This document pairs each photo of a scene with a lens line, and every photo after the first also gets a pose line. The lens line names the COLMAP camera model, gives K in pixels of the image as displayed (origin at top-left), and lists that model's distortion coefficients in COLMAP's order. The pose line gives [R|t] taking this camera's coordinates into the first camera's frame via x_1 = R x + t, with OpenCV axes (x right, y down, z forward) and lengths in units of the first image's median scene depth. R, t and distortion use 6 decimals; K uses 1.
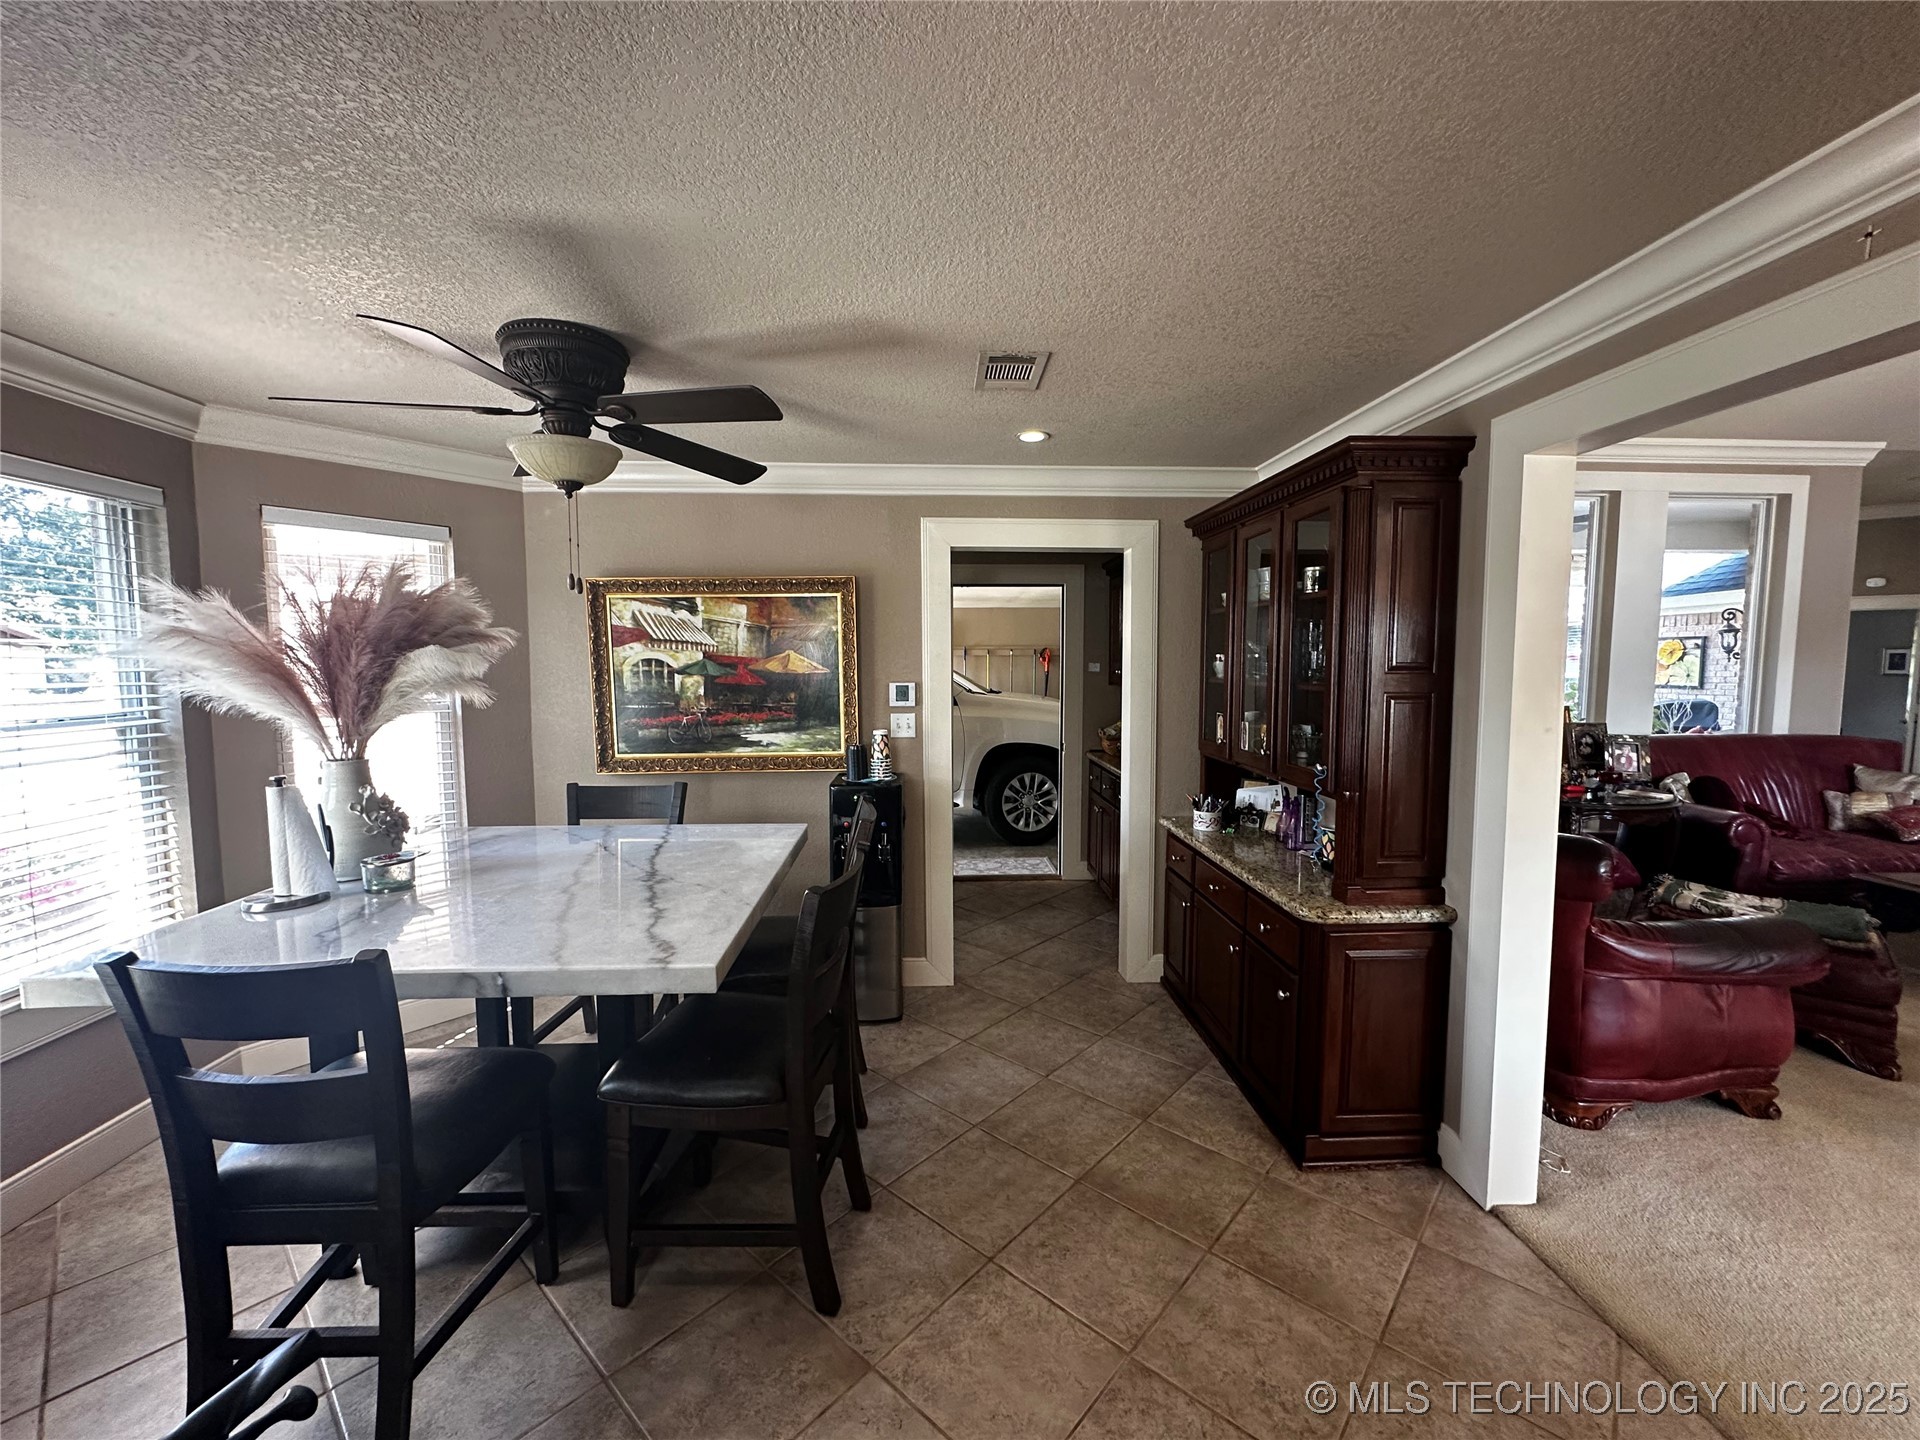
lens RADIAL K [[772.4, 0, 953.1], [0, 772.4, 717.9], [0, 0, 1]] dist [-0.003712, 0.000587]
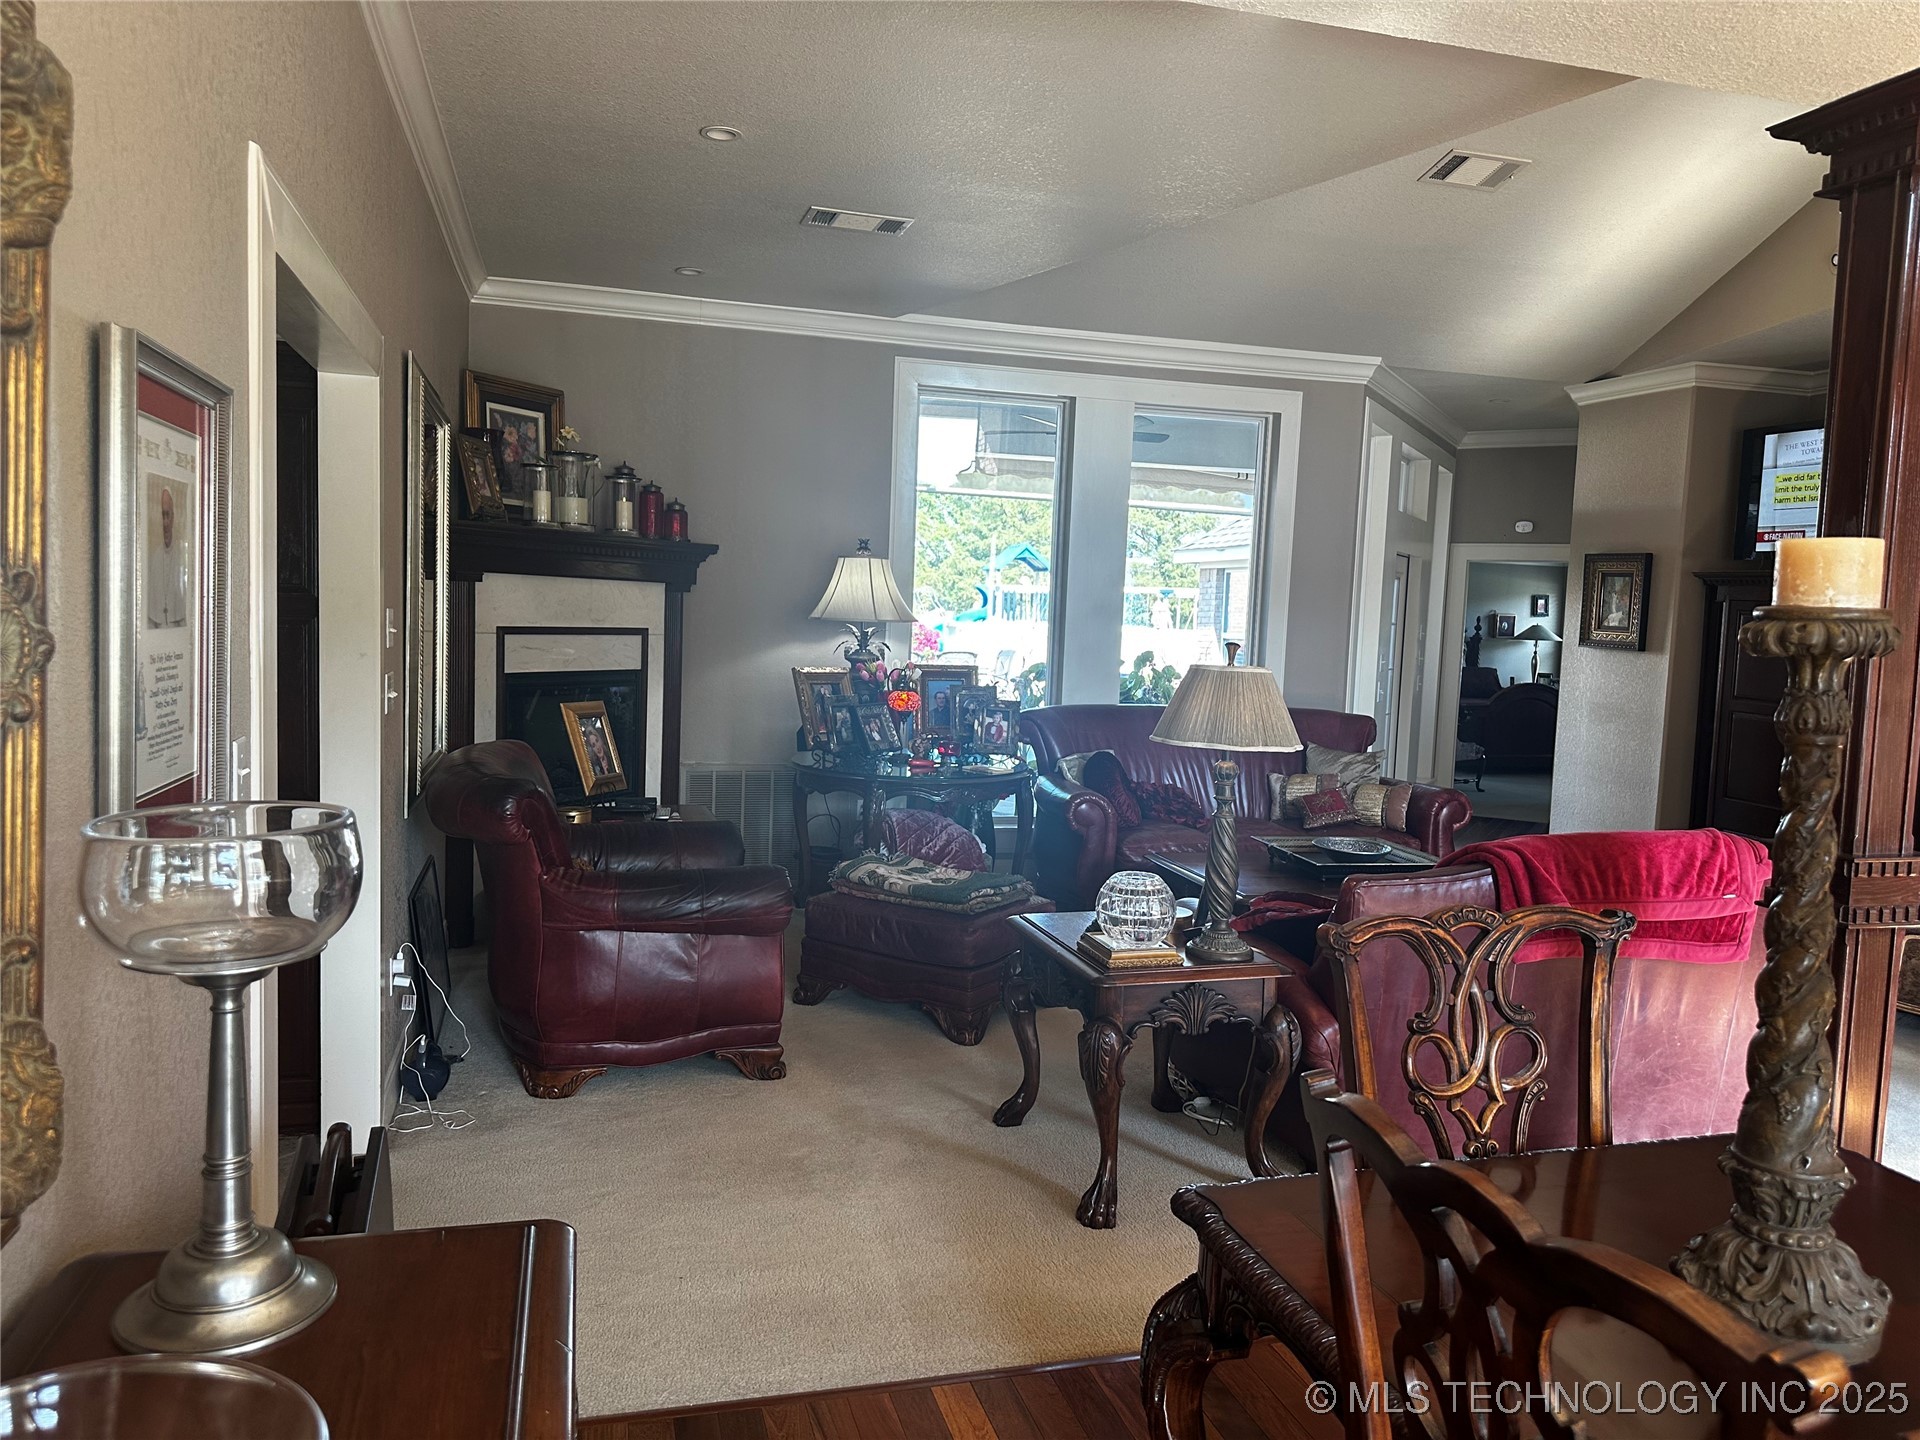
lens RADIAL K [[1358.1, 0, 969.2], [0, 1358.1, 723.3], [0, 0, 1]] dist [0.044851, -0.034028]
pose [[0.970219, 0.013922, 0.241830, 0.858939], [-0.017783, 0.999747, 0.013793, 0.048823], [-0.241577, -0.017683, 0.970220, -0.674019]]
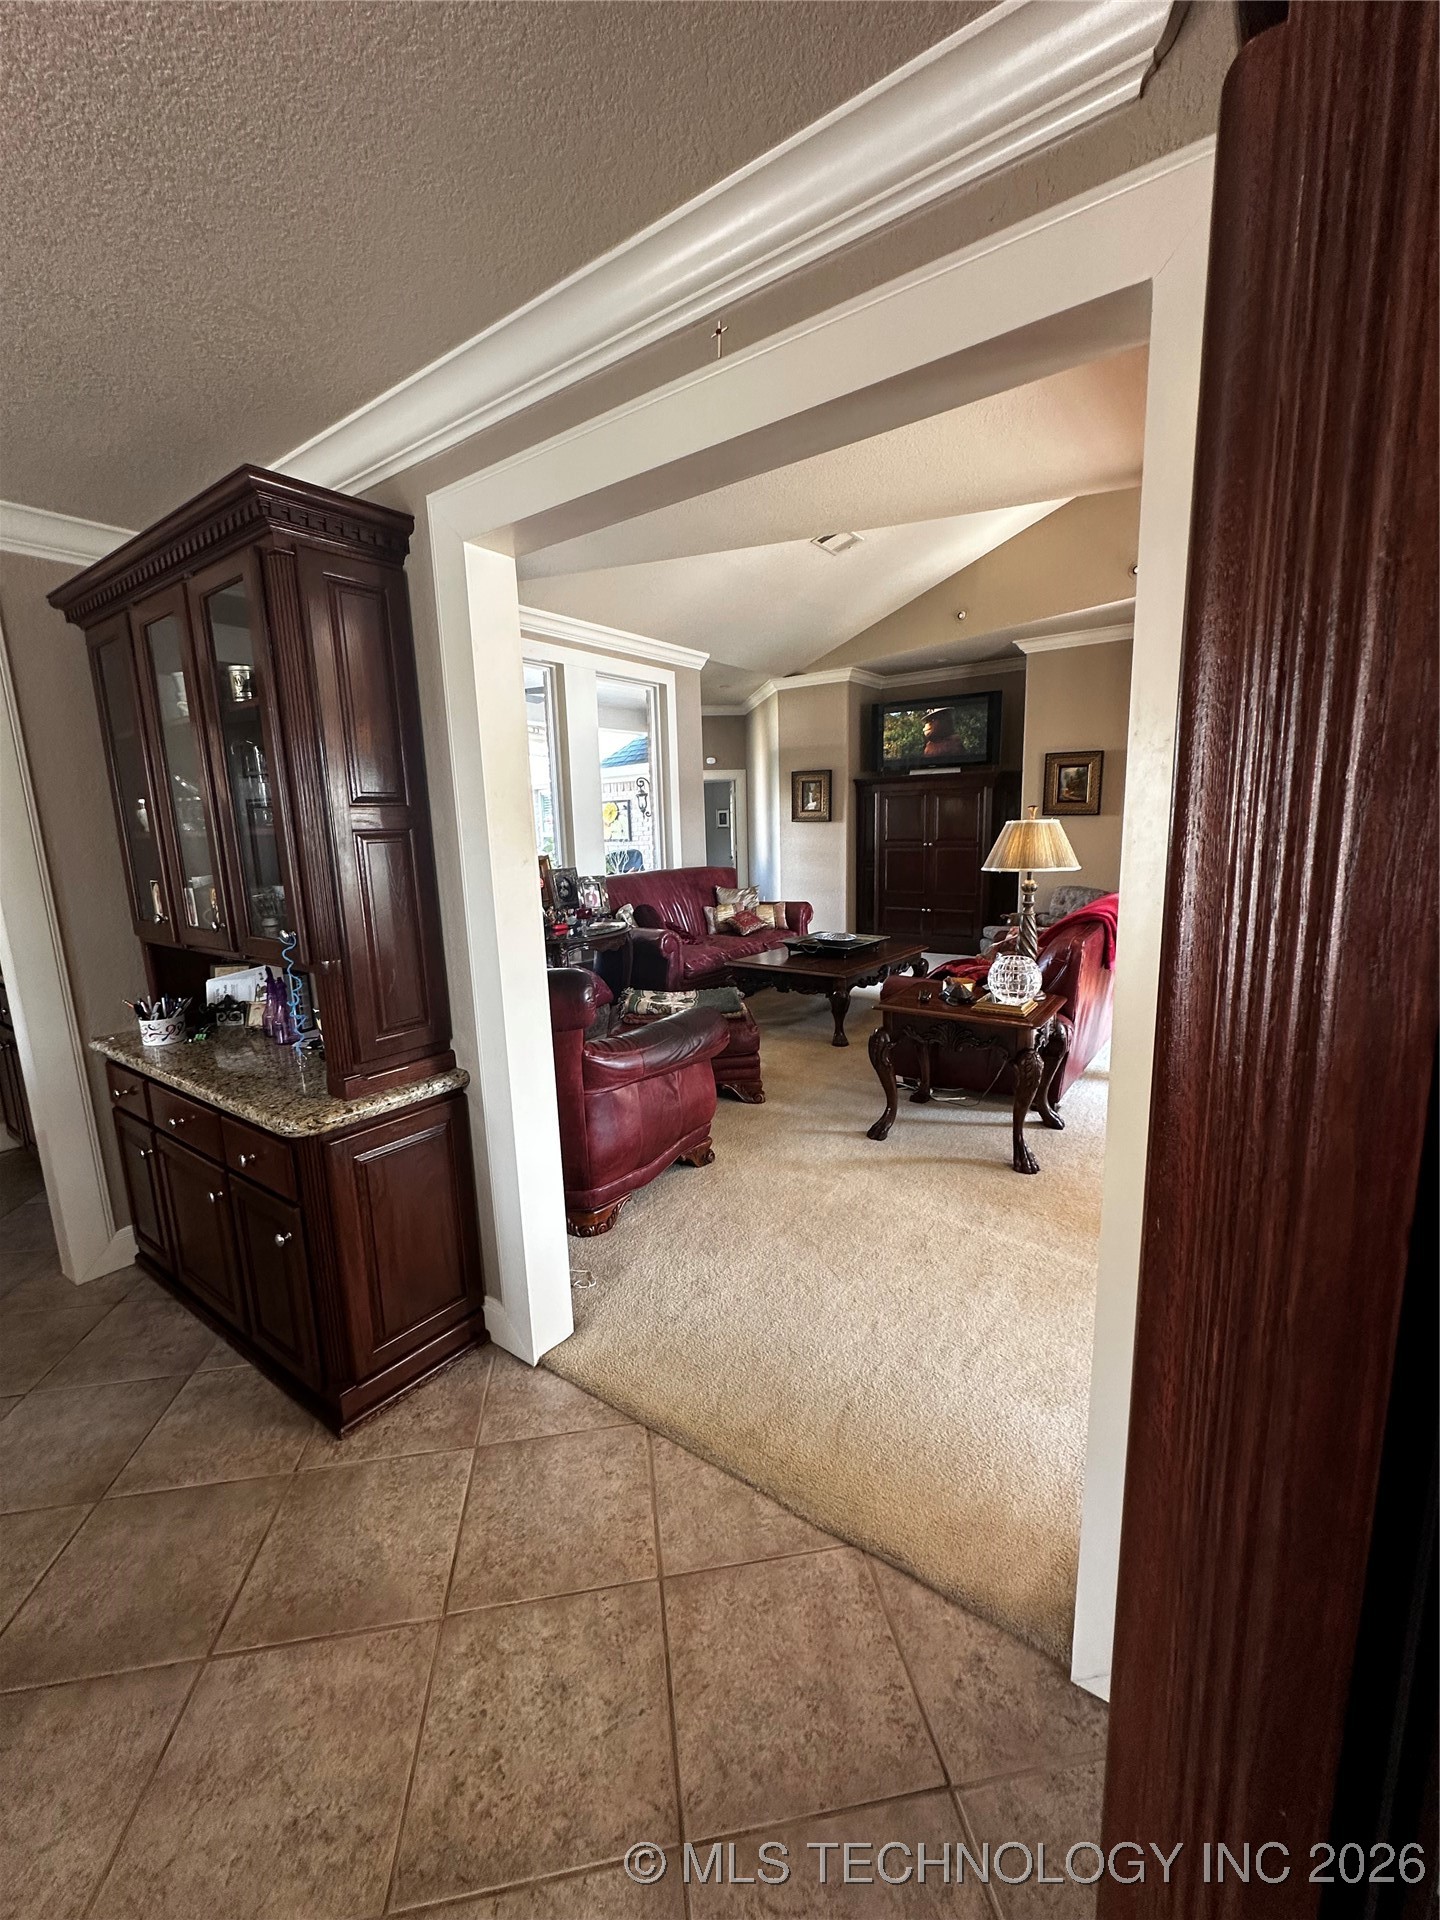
lens RADIAL K [[772.4, 0, 727.5], [0, 772.4, 957.6], [0, 0, 1]] dist [-0.003712, 0.000587]
pose [[0.623225, -0.152673, 0.766995, 0.150964], [0.088218, 0.988223, 0.125028, 0.028099], [-0.777051, -0.010258, 0.629354, 0.175064]]
